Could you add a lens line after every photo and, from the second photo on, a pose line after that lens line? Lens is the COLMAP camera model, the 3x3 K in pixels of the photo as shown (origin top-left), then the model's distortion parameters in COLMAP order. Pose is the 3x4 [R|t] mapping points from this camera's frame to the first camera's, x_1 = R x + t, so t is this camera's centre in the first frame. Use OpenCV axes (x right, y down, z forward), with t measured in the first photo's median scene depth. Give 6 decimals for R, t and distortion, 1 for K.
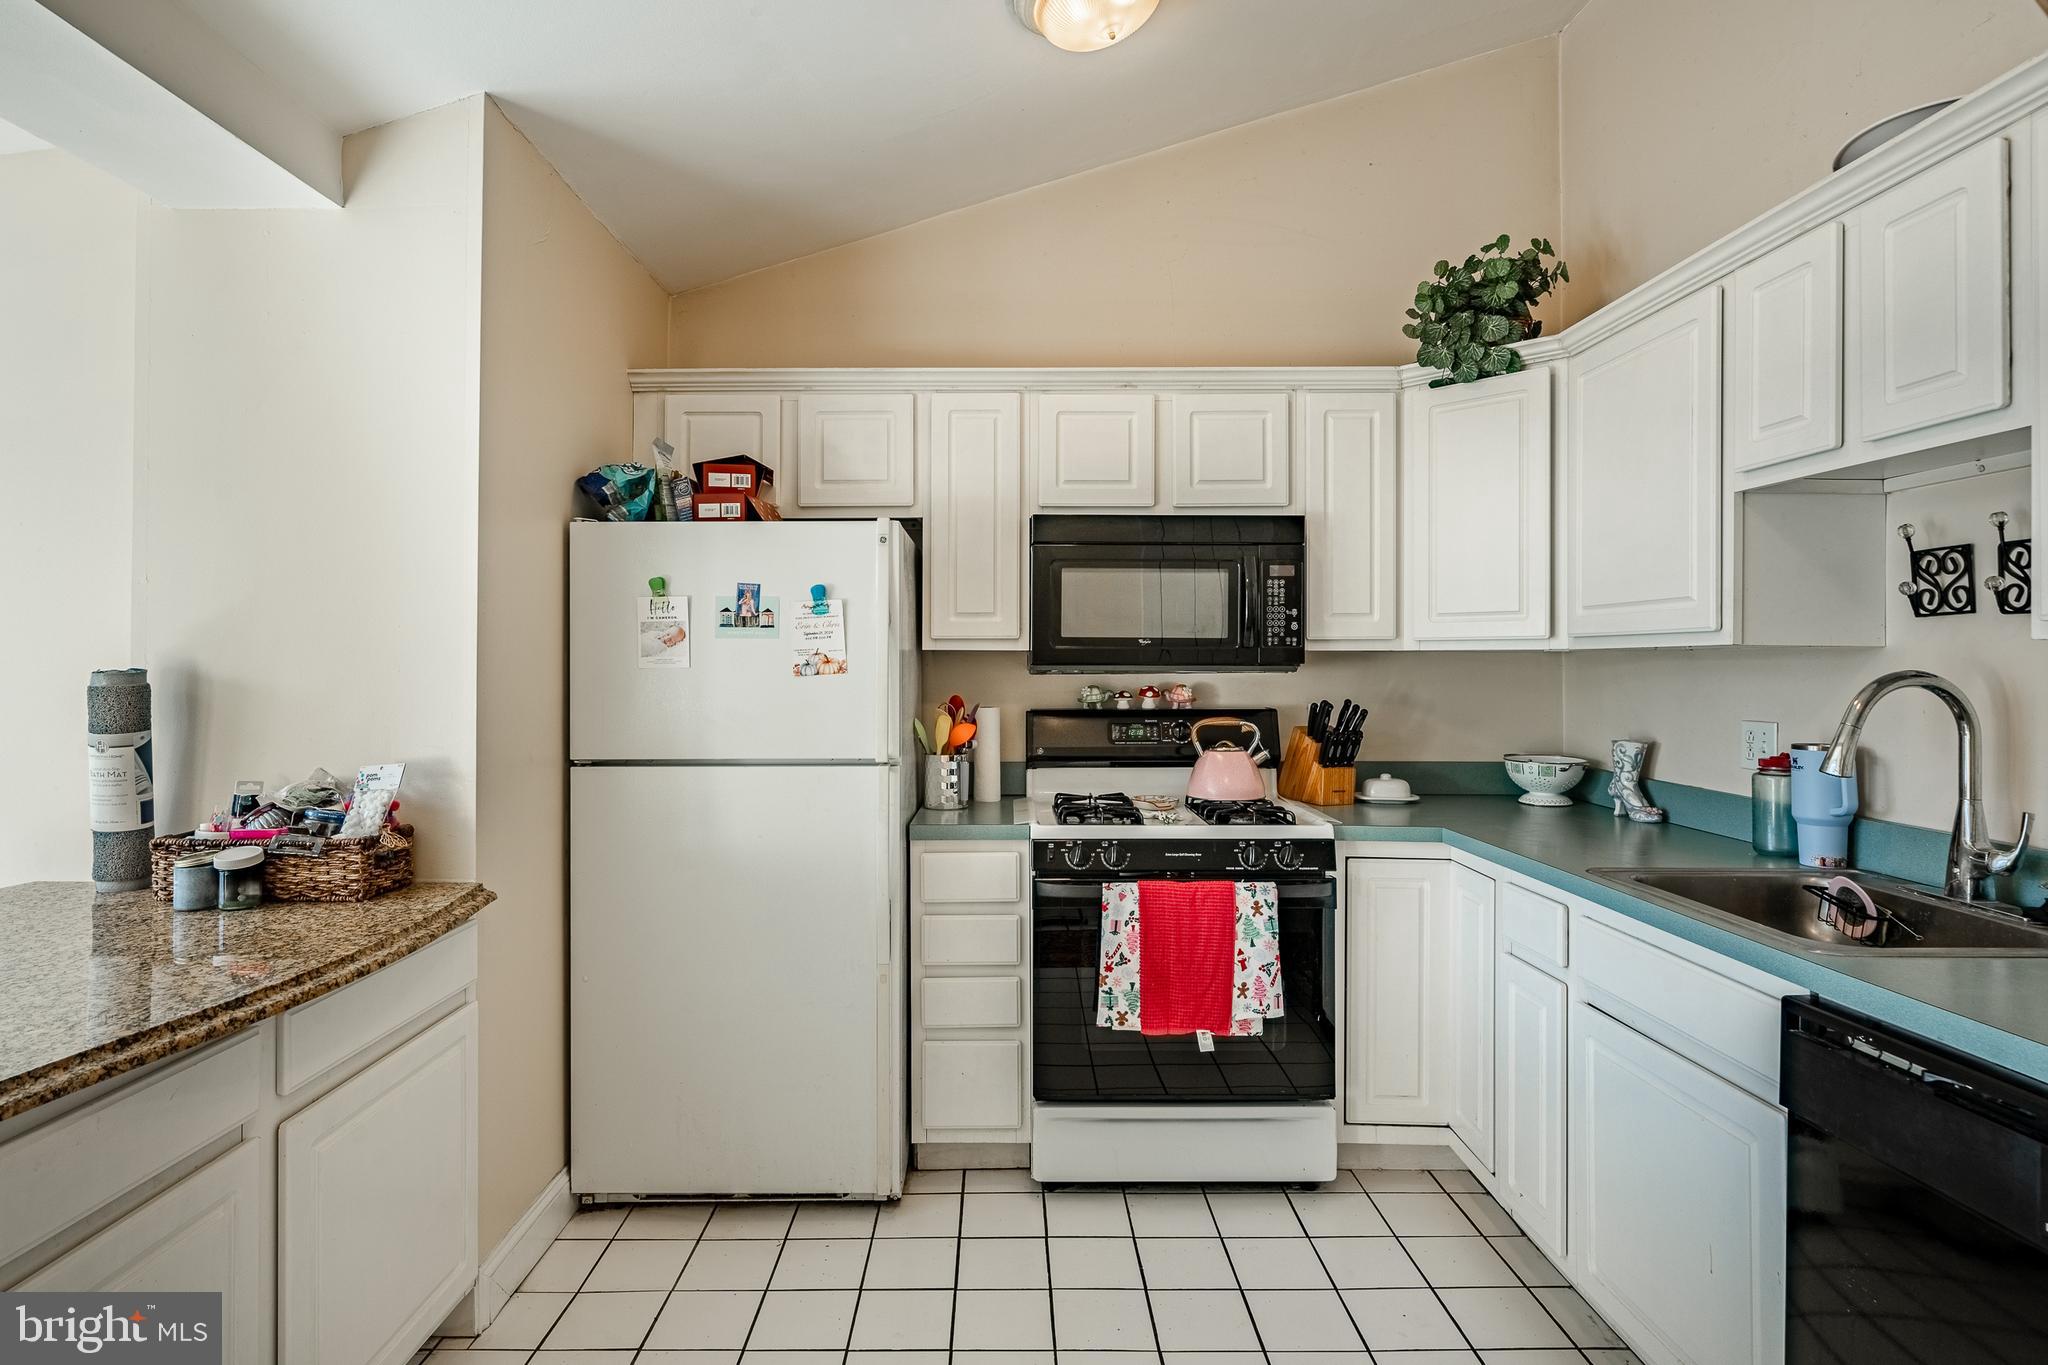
lens RADIAL K [[1069.2, 0, 1016.2], [0, 1069.2, 666.1], [0, 0, 1]] dist [0.017802, -0.002117]
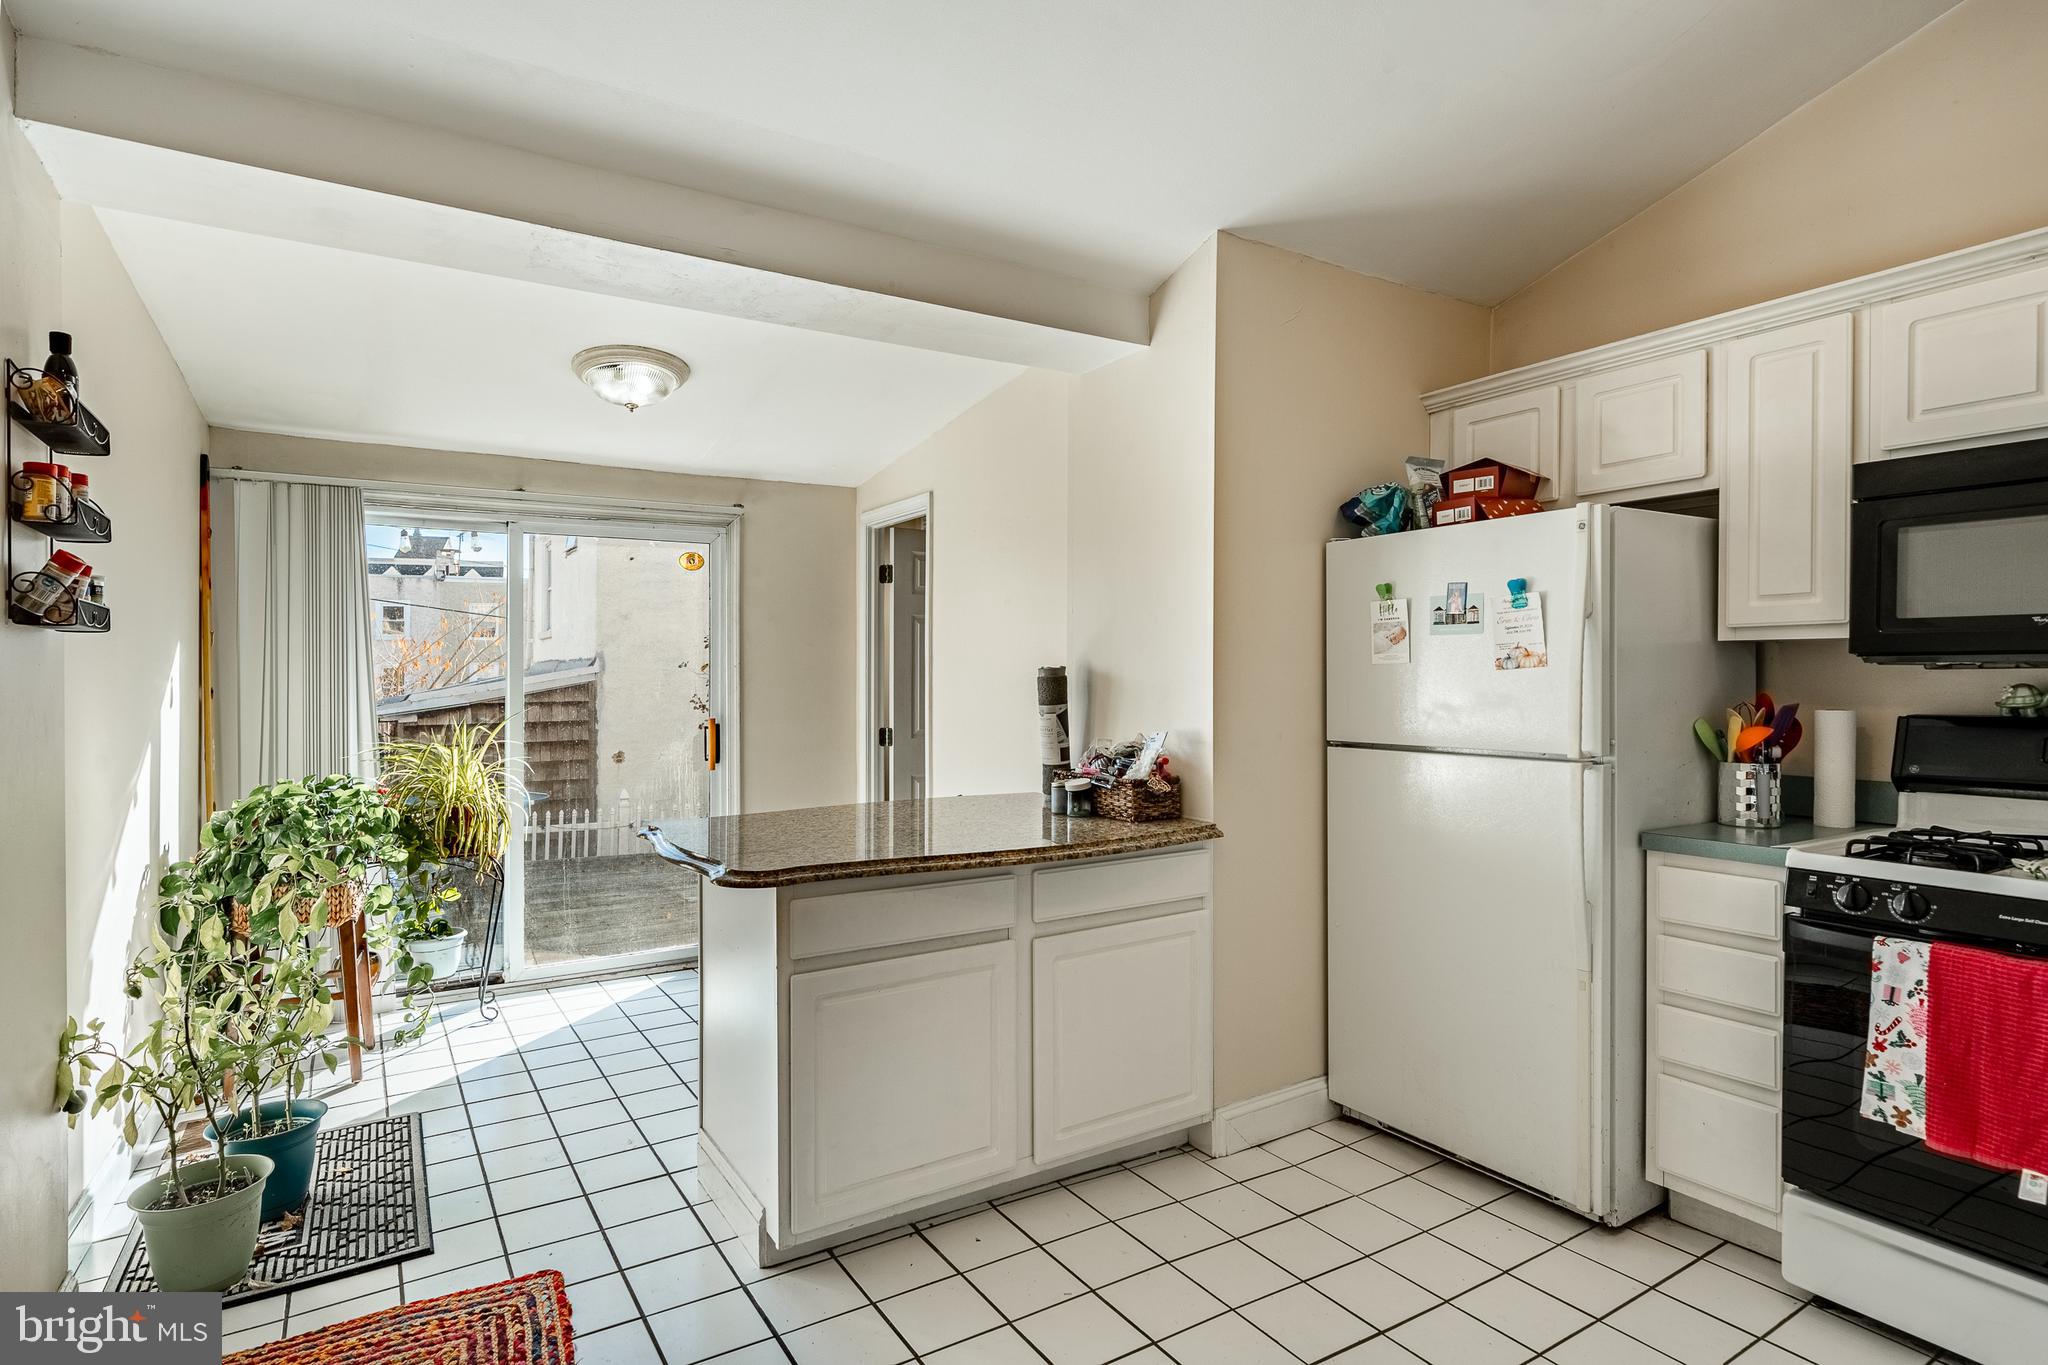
lens RADIAL K [[1069.2, 0, 1023.6], [0, 1069.2, 687.6], [0, 0, 1]] dist [0.017802, -0.002117]
pose [[0.543047, 0.007373, -0.839670, 0.403623], [0.003199, 0.999936, 0.010849, 0.013543], [0.839696, -0.008578, 0.542988, 0.061747]]
